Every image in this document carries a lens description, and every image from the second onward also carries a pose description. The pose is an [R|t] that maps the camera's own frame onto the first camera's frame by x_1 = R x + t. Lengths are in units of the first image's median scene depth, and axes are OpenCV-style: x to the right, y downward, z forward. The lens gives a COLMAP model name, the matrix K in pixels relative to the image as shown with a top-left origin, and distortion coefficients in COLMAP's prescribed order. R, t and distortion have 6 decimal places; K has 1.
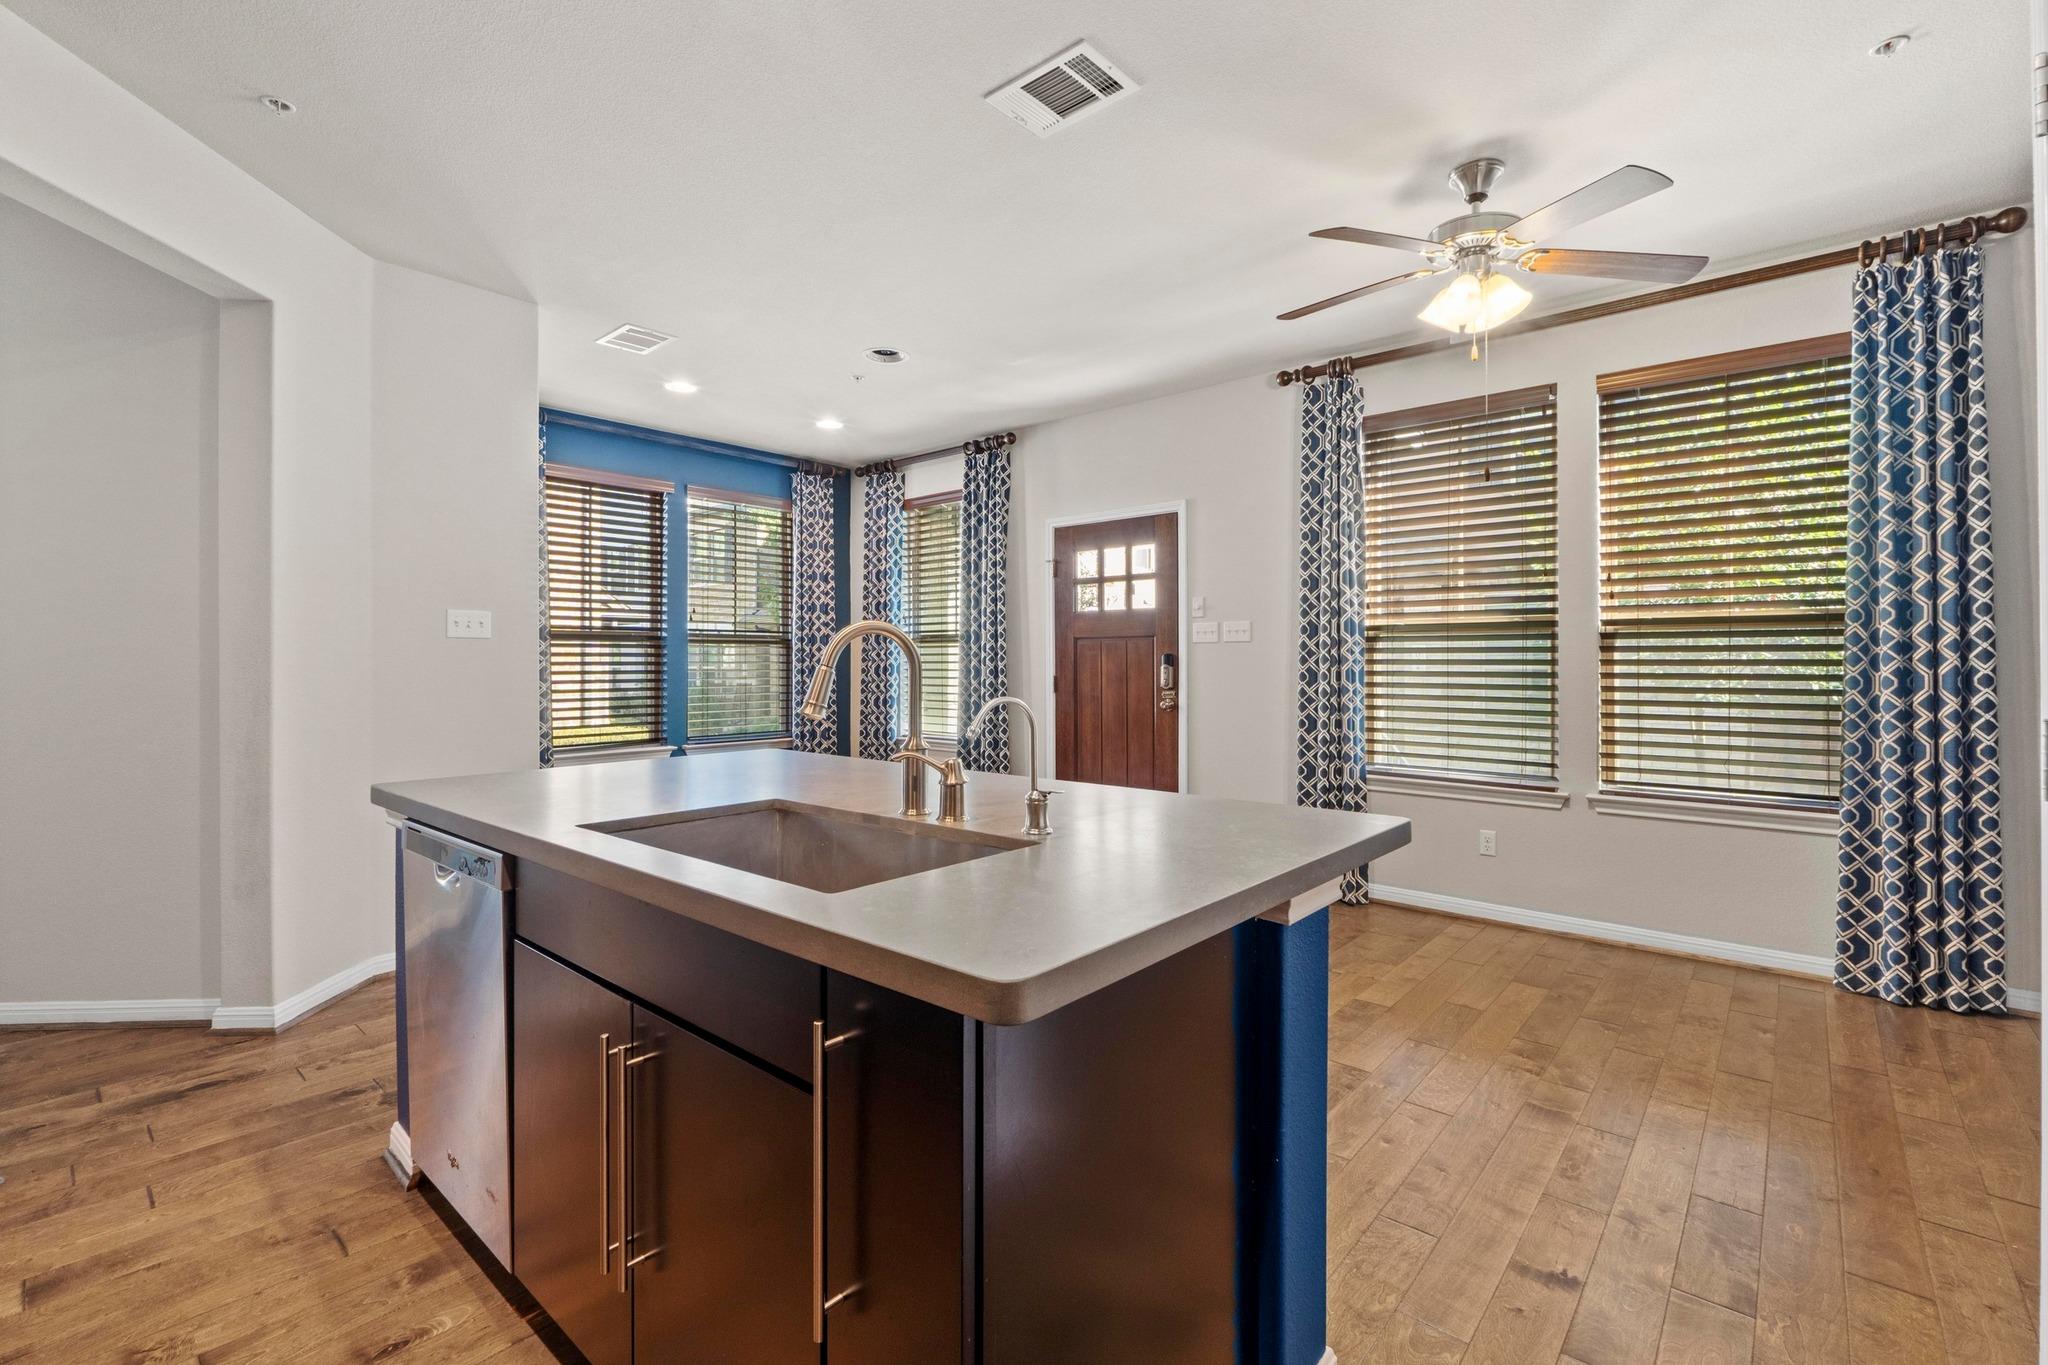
lens RADIAL K [[897.2, 0, 1024.0], [0, 897.2, 662.8], [0, 0, 1]] dist [-0.004588, -0.000656]
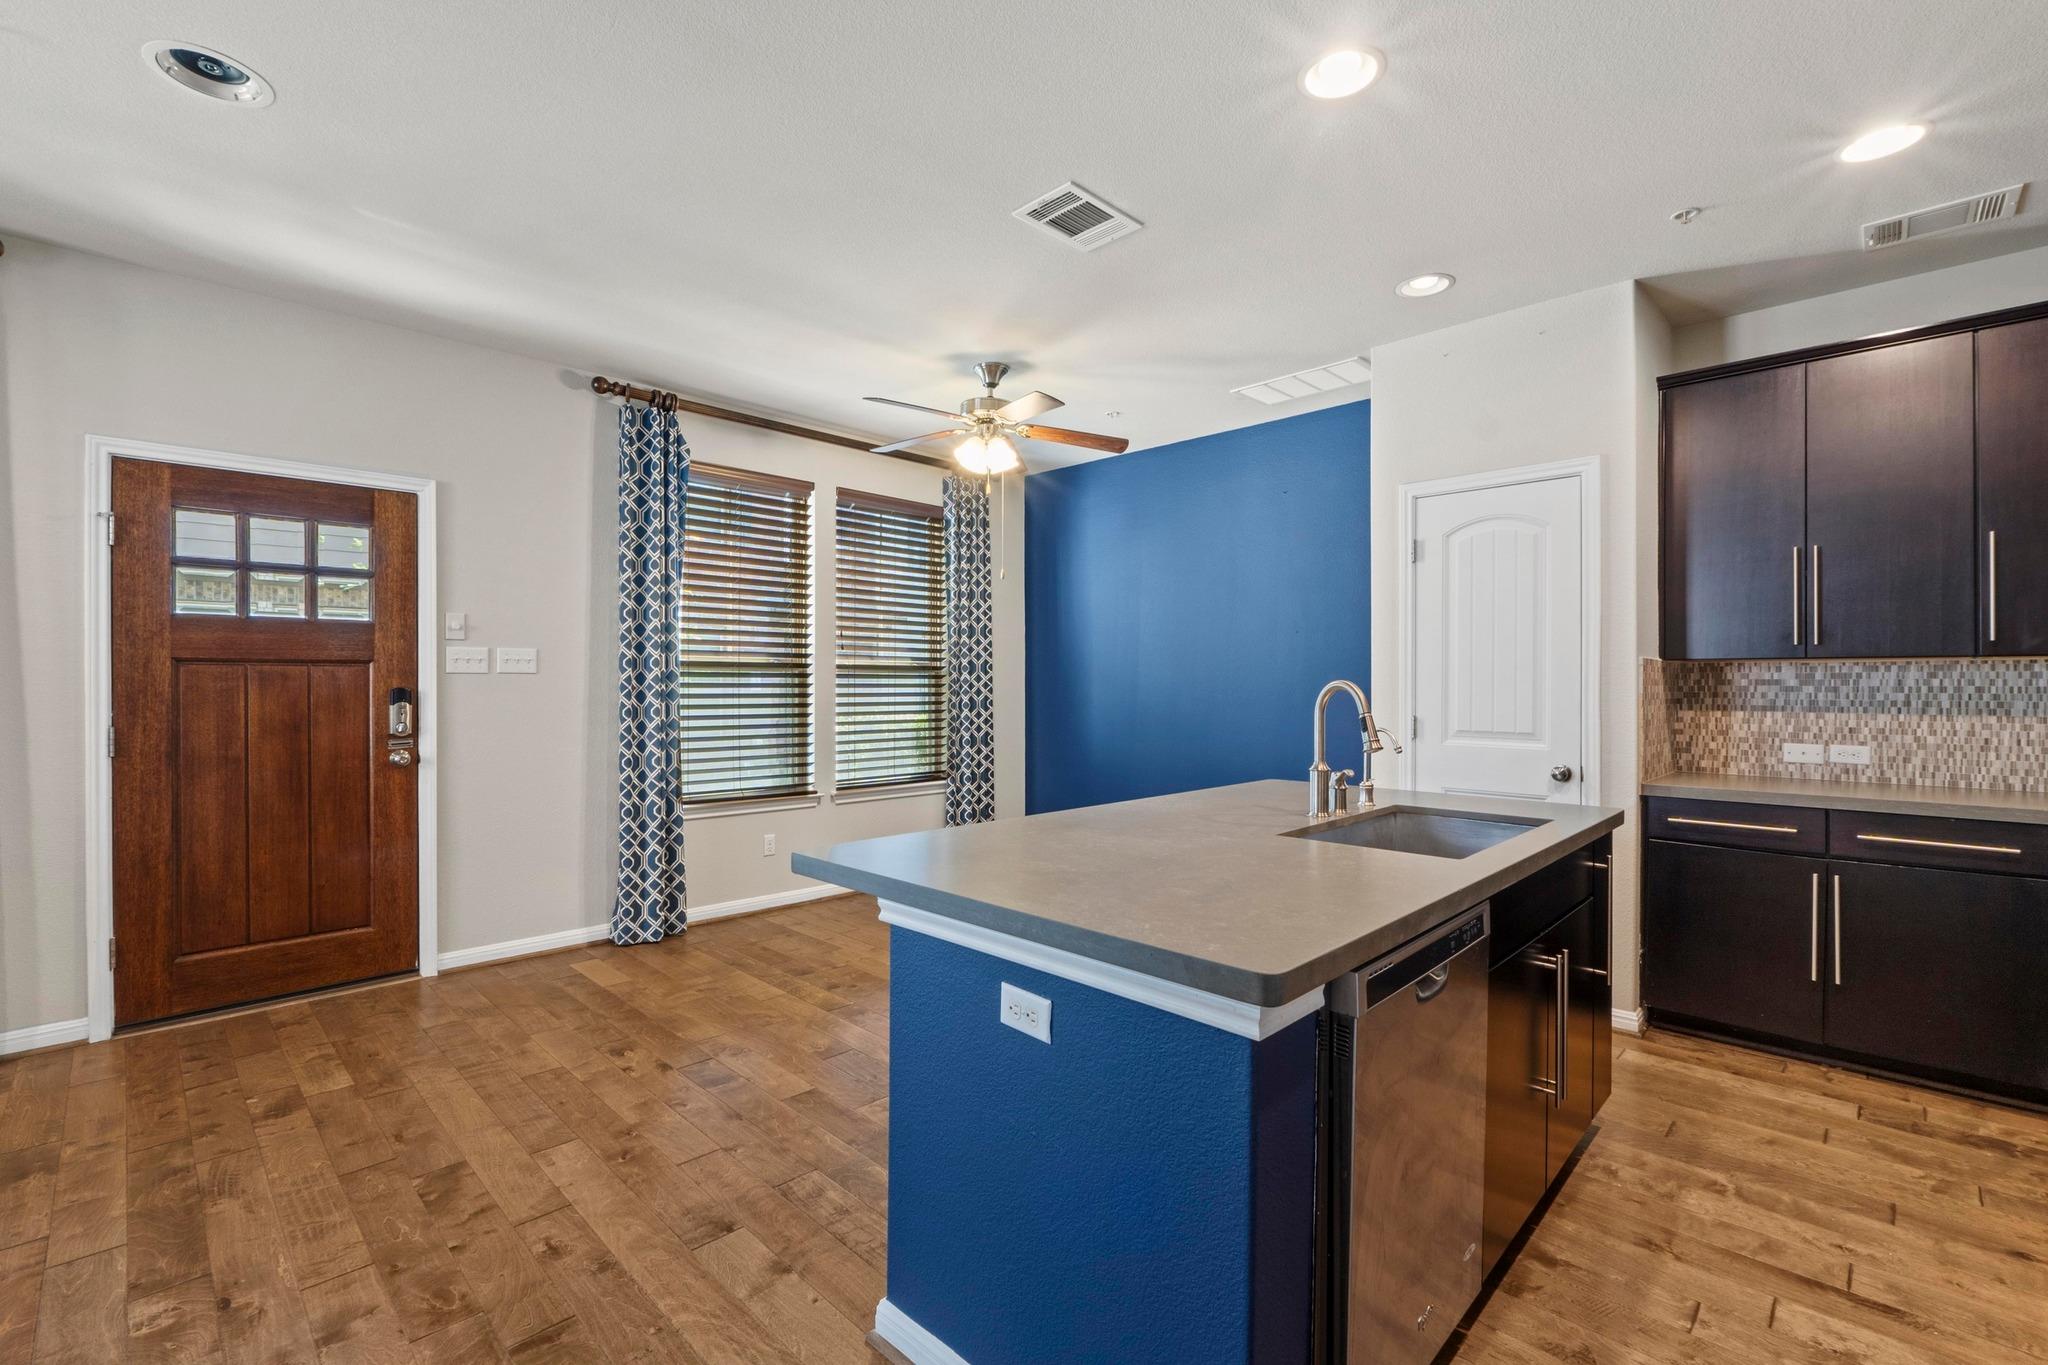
lens RADIAL K [[897.2, 0, 1024.0], [0, 897.2, 662.8], [0, 0, 1]] dist [-0.004588, -0.000656]
pose [[0.061888, 0.022732, 0.997824, -0.697039], [-0.000439, 0.999741, -0.022749, -0.017411], [-0.998083, 0.000970, 0.061882, 0.604373]]
